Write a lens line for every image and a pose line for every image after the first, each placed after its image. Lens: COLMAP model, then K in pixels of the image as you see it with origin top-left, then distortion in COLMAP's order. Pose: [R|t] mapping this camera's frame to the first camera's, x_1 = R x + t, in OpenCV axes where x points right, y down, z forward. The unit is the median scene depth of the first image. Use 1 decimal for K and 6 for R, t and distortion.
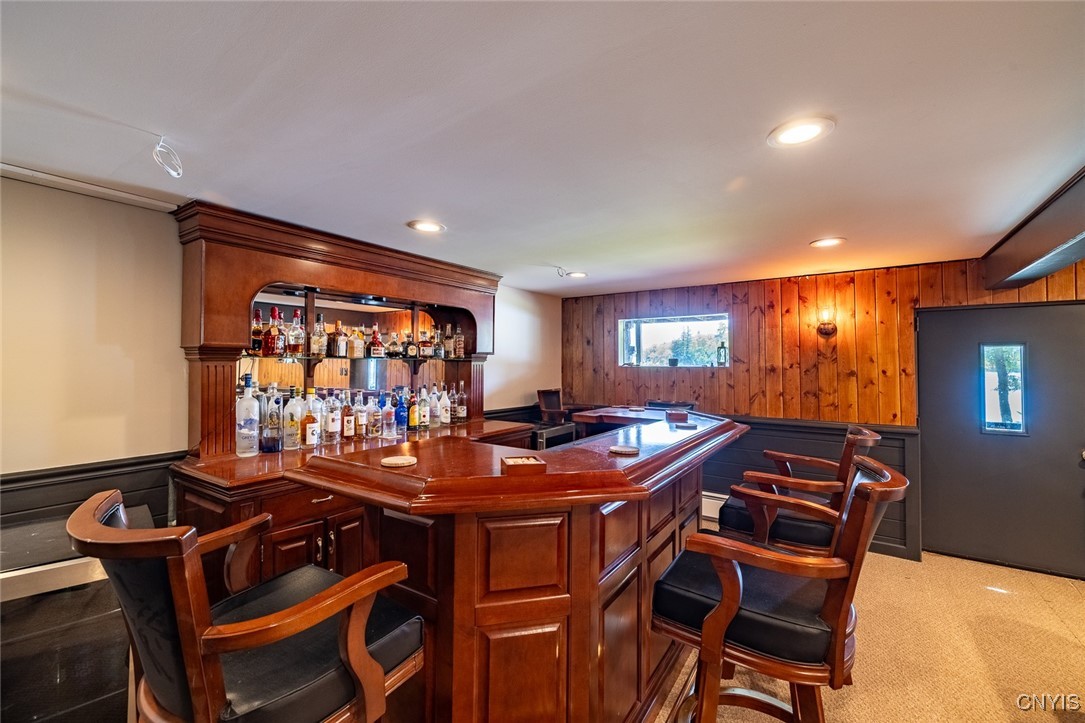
lens RADIAL K [[460.4, 0, 537.8], [0, 460.4, 354.6], [0, 0, 1]] dist [-0.000823, -0.000570]
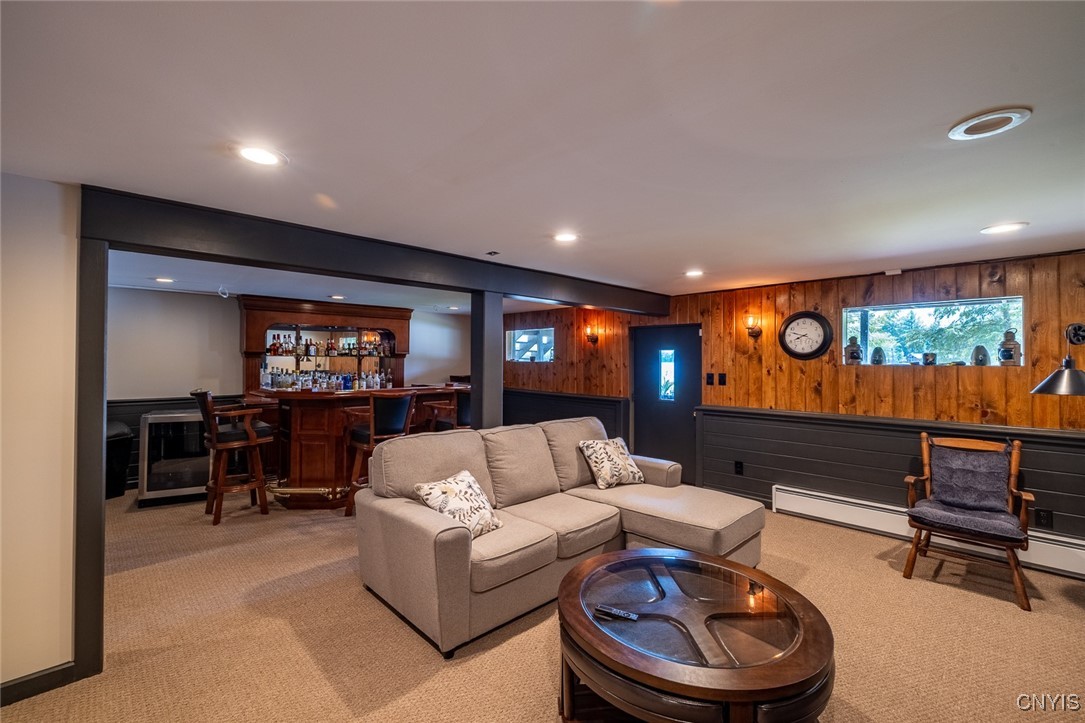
lens RADIAL K [[460.4, 0, 537.8], [0, 460.4, 354.6], [0, 0, 1]] dist [-0.000823, -0.000570]
pose [[0.979387, 0.001595, -0.201984, 0.841674], [0.000062, 0.999966, 0.008198, -0.014407], [0.201991, -0.008042, 0.979354, -0.712503]]
